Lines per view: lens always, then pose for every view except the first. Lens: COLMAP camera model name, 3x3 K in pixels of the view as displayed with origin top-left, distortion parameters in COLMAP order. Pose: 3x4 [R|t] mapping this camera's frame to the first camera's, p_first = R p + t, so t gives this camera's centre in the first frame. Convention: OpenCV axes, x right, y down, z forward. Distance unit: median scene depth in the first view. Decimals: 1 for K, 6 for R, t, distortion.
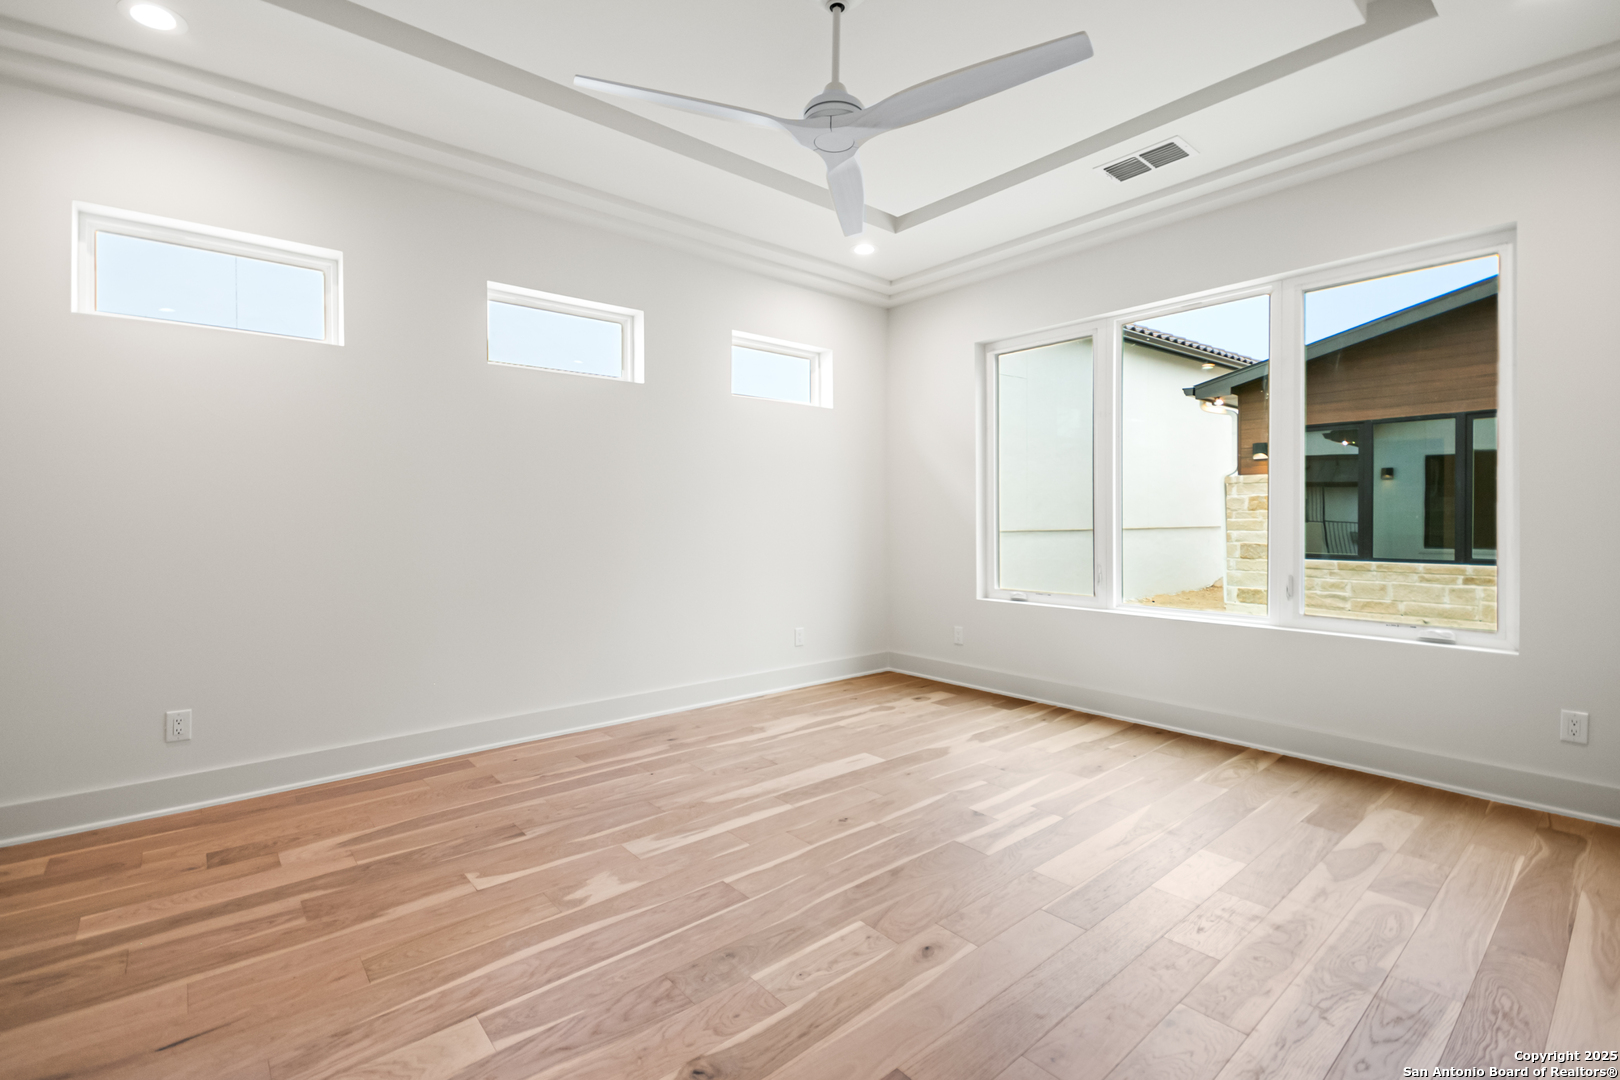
lens RADIAL K [[729.0, 0, 803.6], [0, 729.0, 527.3], [0, 0, 1]] dist [0.016237, -0.014015]
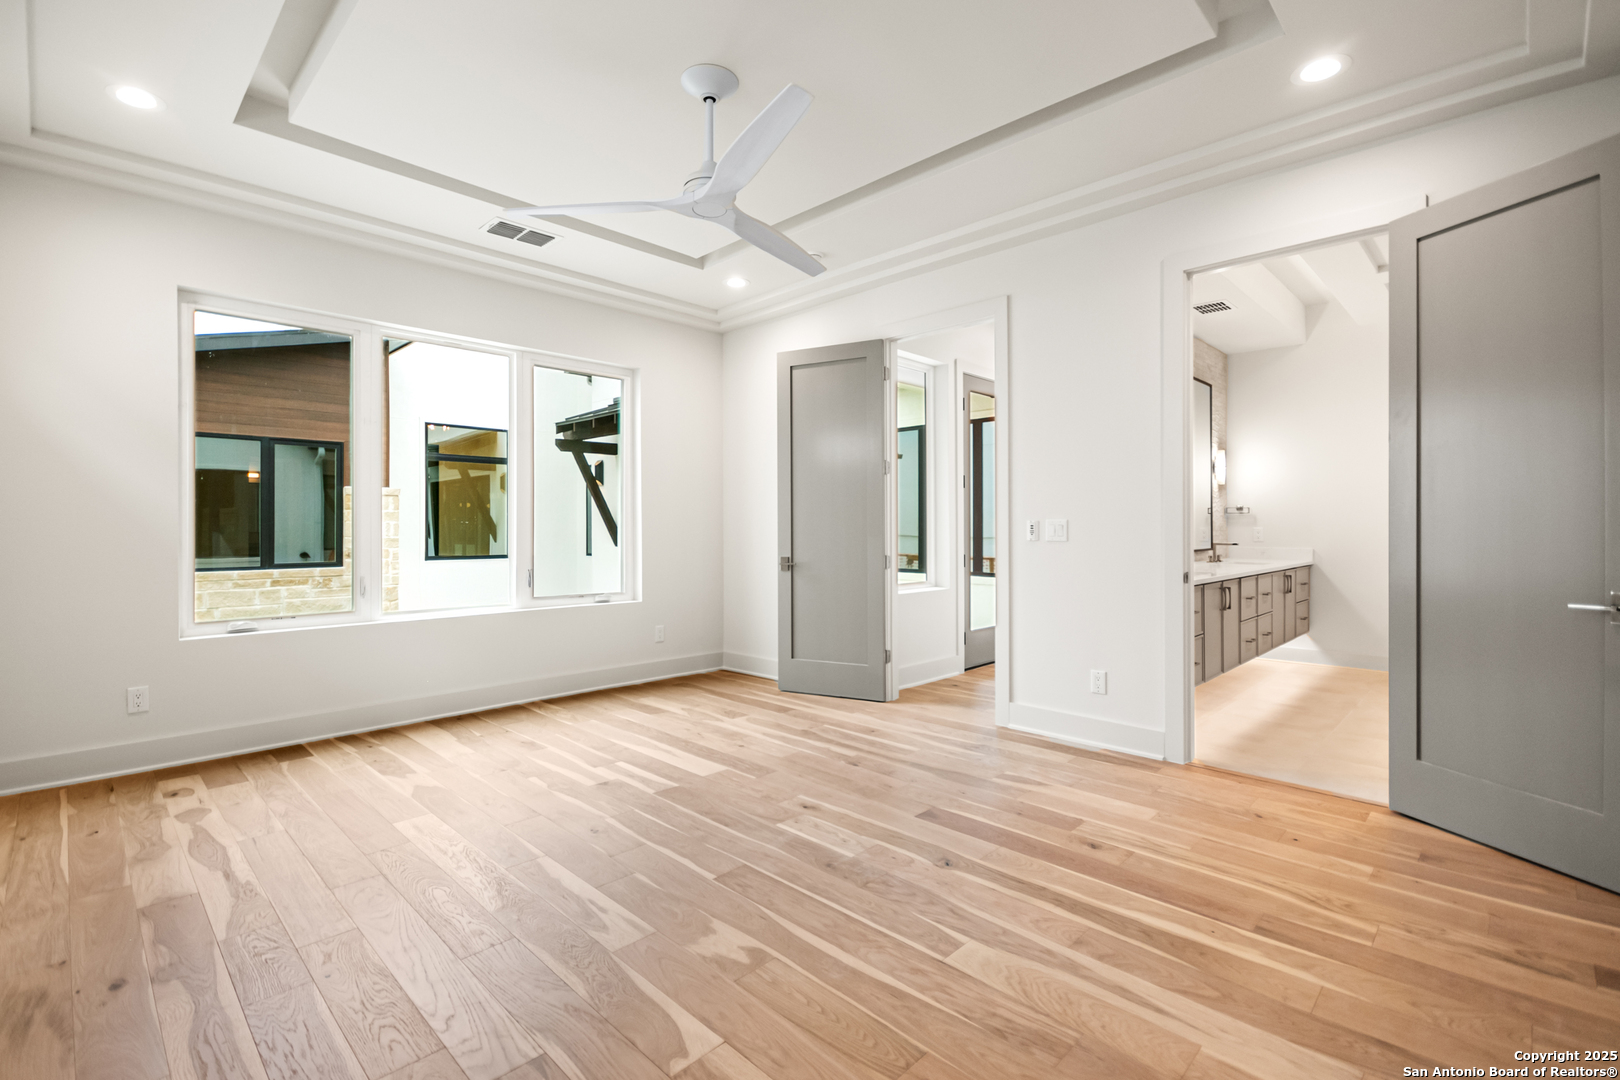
lens RADIAL K [[729.0, 0, 803.6], [0, 729.0, 527.3], [0, 0, 1]] dist [0.016237, -0.014015]
pose [[-0.093183, 0.002690, 0.995645, -0.894197], [0.013270, 0.999911, -0.001459, -0.006477], [-0.995561, 0.013076, -0.093211, 0.749058]]
